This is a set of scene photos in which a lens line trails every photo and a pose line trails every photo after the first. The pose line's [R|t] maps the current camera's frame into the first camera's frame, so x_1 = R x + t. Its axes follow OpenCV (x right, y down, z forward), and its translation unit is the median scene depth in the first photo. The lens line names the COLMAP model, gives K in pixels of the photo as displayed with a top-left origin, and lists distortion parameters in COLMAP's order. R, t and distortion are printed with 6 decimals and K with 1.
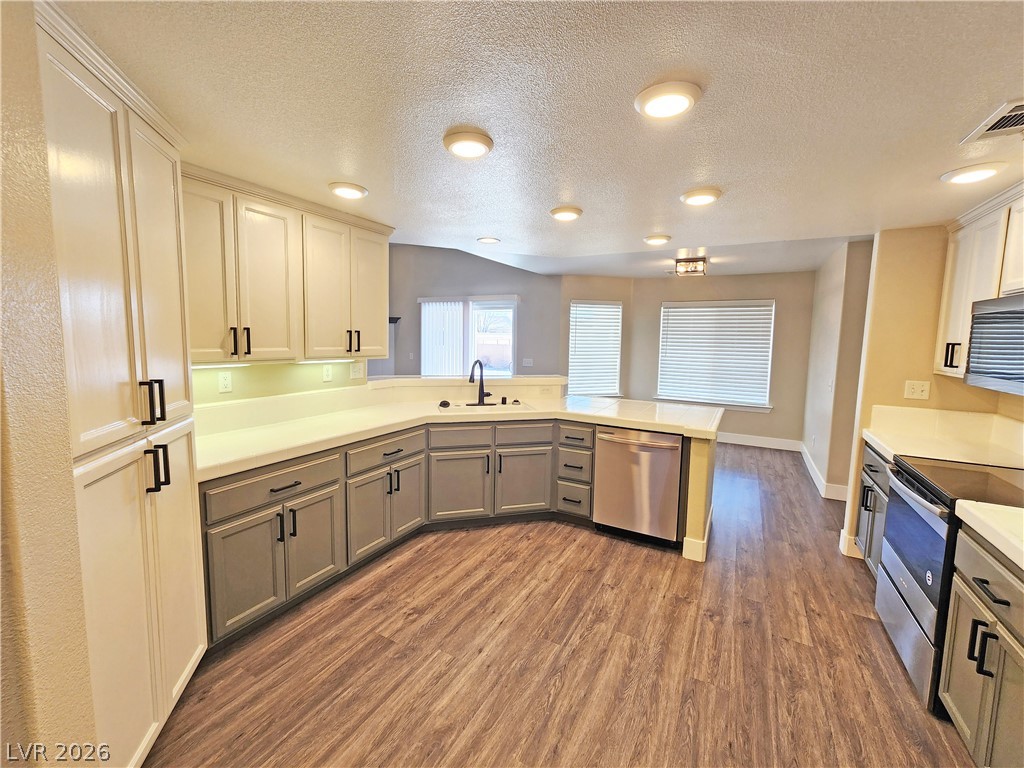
lens RADIAL K [[422.1, 0, 509.4], [0, 422.1, 377.9], [0, 0, 1]] dist [-0.000674, -0.000345]
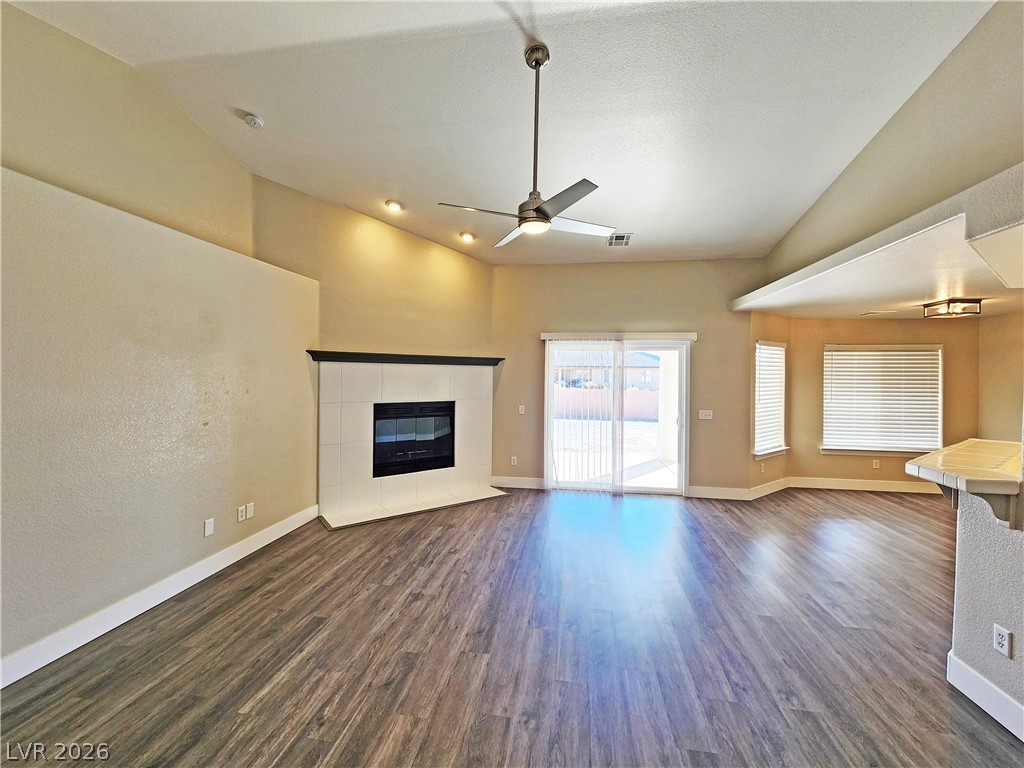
lens RADIAL K [[422.1, 0, 509.4], [0, 422.1, 377.9], [0, 0, 1]] dist [-0.000674, -0.000345]
pose [[0.940315, -0.008345, 0.340203, -1.387359], [0.038382, 0.995921, -0.081658, -0.128126], [-0.338134, 0.089842, 0.936800, 0.827394]]
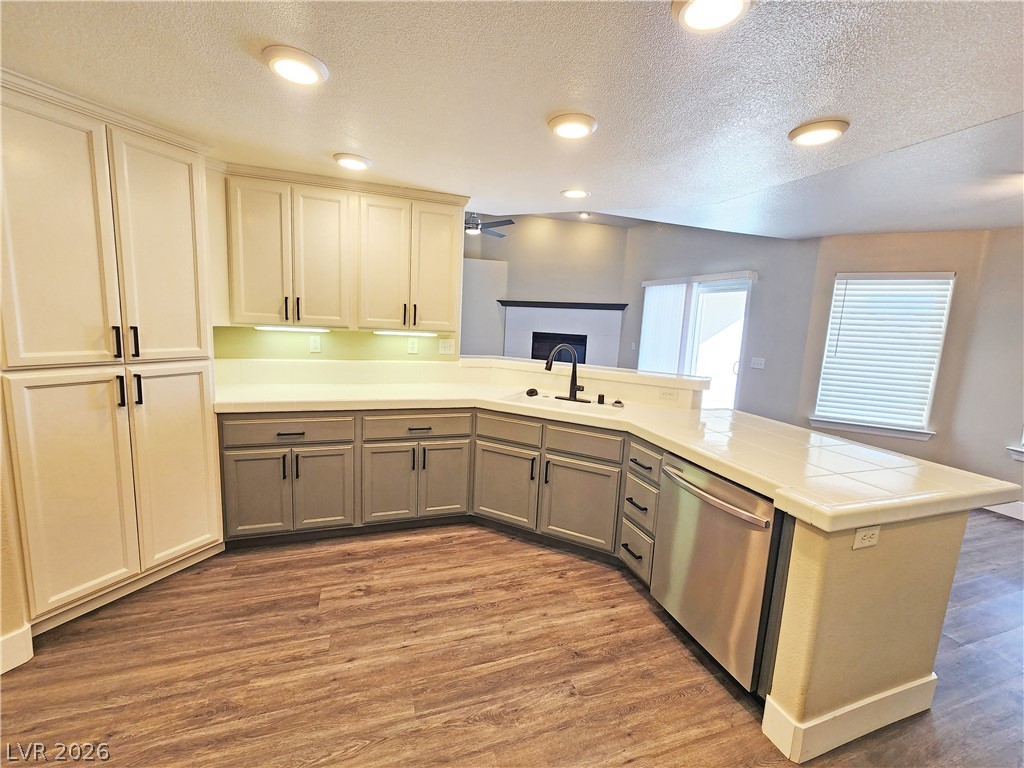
lens RADIAL K [[422.1, 0, 509.4], [0, 422.1, 377.9], [0, 0, 1]] dist [-0.000674, -0.000345]
pose [[0.742349, 0.111556, -0.660662, 0.490560], [-0.101384, 0.993391, 0.053819, -0.013593], [0.662299, 0.027028, 0.748752, 0.385383]]
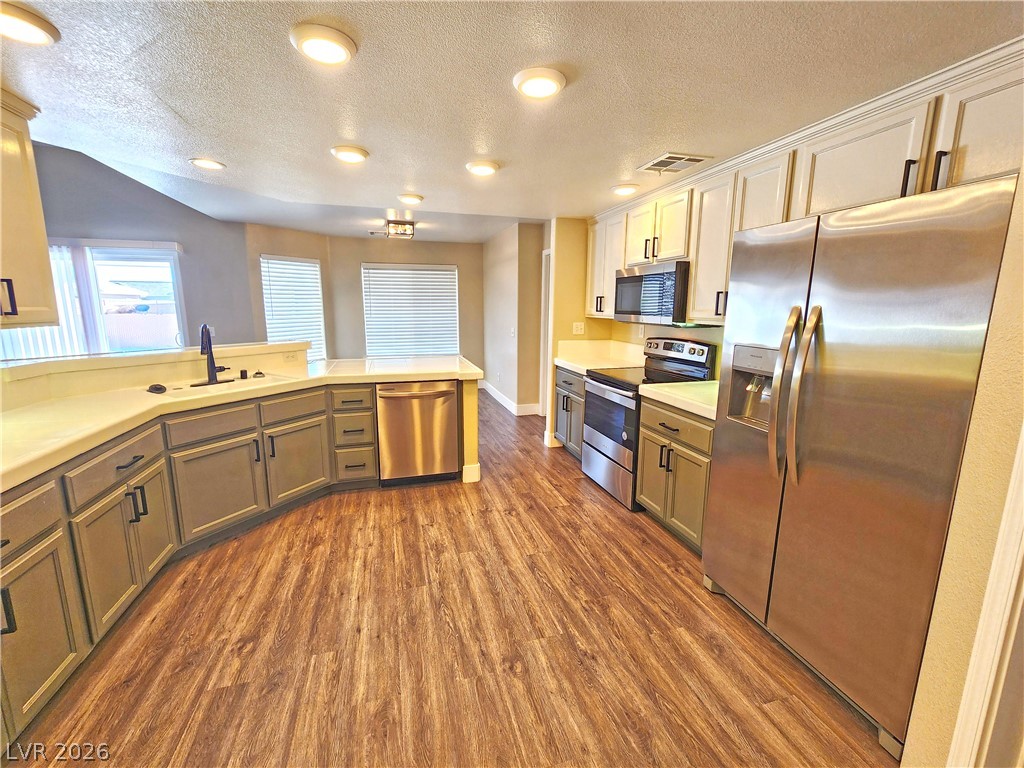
lens RADIAL K [[424.1, 0, 508.0], [0, 424.1, 377.8], [0, 0, 1]] dist [-0.001319, -0.000459]
pose [[0.704265, -0.135133, 0.696958, -0.291898], [0.079594, 0.990557, 0.111629, 0.013125], [-0.705461, -0.023143, 0.708371, 0.085858]]
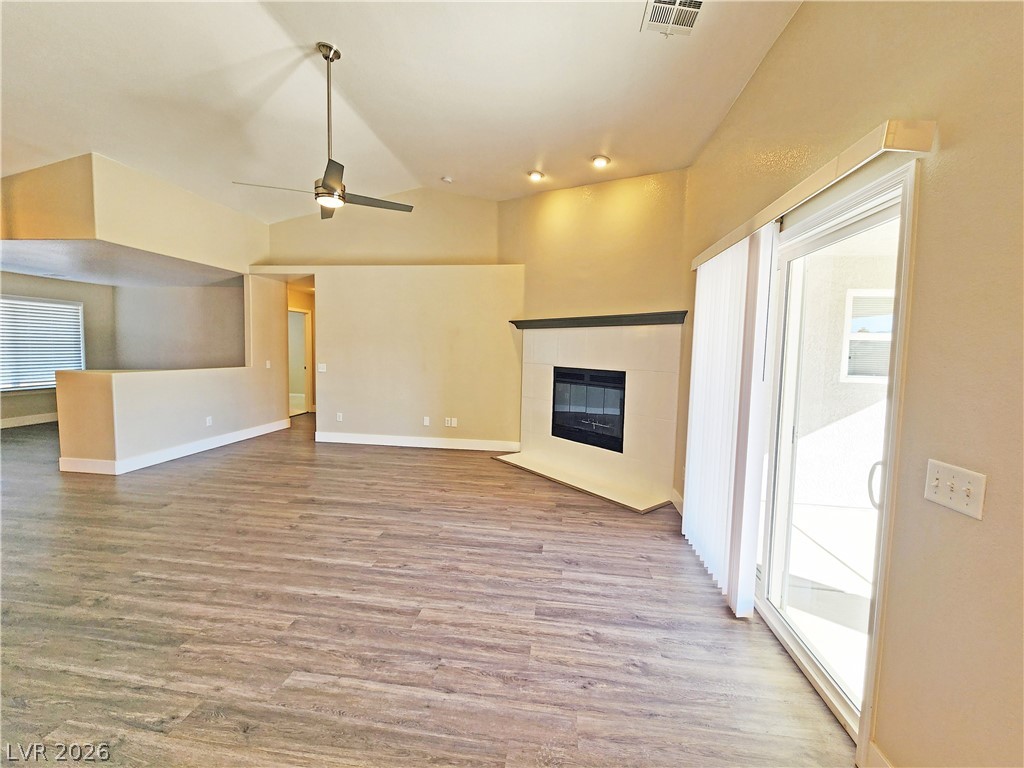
lens RADIAL K [[422.1, 0, 509.4], [0, 422.1, 377.9], [0, 0, 1]] dist [-0.000674, -0.000345]
pose [[0.364872, 0.056543, -0.929339, 0.315331], [-0.109446, 0.993839, 0.017497, -0.147814], [0.924603, 0.095328, 0.368812, 1.783265]]
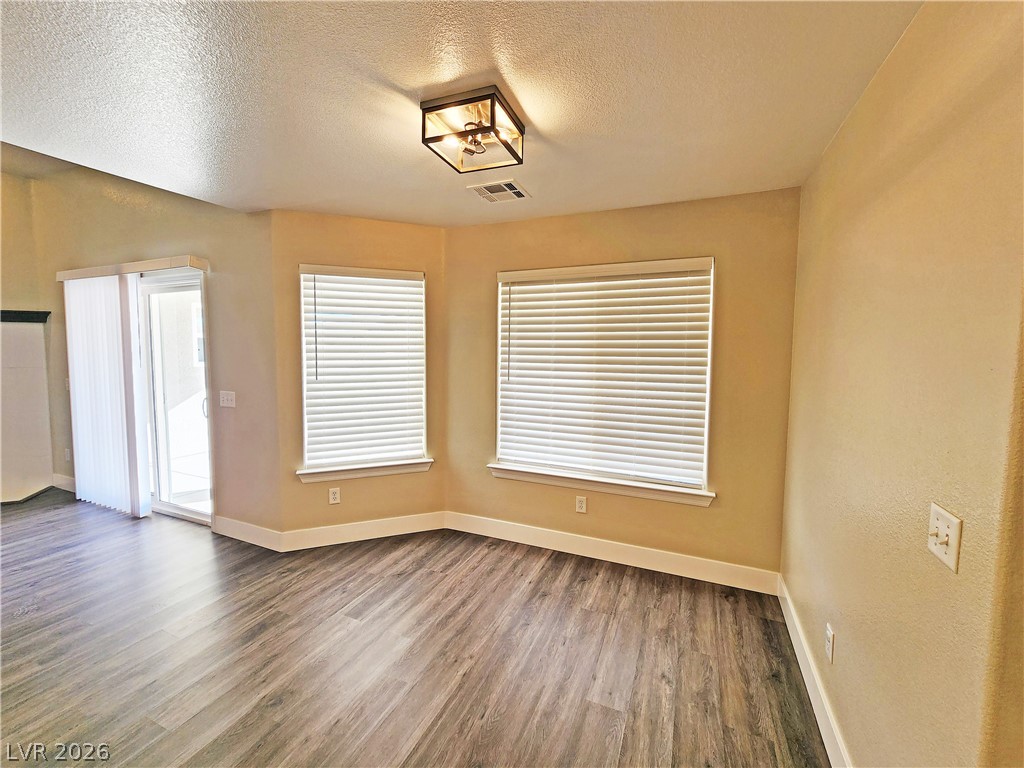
lens RADIAL K [[422.1, 0, 509.4], [0, 422.1, 377.9], [0, 0, 1]] dist [-0.000674, -0.000345]
pose [[0.995594, -0.013084, 0.092855, 0.740335], [0.015772, 0.999476, -0.028280, -0.095463], [-0.092436, 0.029619, 0.995278, 1.153907]]
